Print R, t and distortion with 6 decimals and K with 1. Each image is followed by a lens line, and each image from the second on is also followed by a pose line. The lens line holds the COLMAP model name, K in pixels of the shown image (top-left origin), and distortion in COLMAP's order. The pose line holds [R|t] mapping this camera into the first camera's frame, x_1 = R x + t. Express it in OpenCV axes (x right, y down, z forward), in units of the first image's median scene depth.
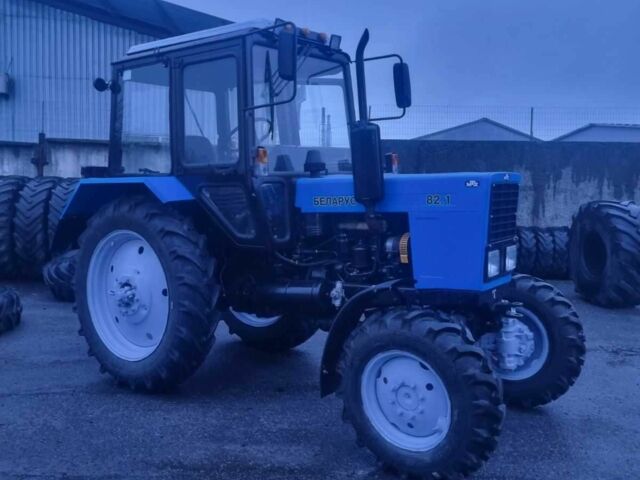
lens RADIAL K [[660.7, 0, 320.0], [0, 660.7, 240.0], [0, 0, 1]] dist [-0.020206, -0.015687]
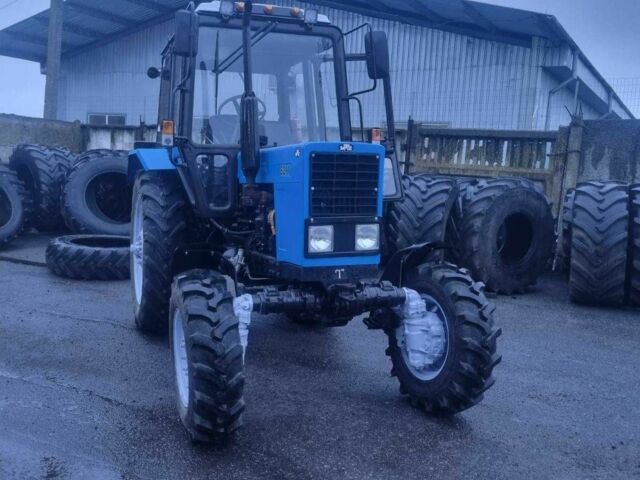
lens RADIAL K [[660.7, 0, 320.0], [0, 660.7, 240.0], [0, 0, 1]] dist [-0.020206, -0.015687]
pose [[0.847265, 0.077386, -0.525503, 0.641931], [-0.070449, 0.996962, 0.033229, 0.004330], [0.526478, 0.008867, 0.850143, 0.171652]]
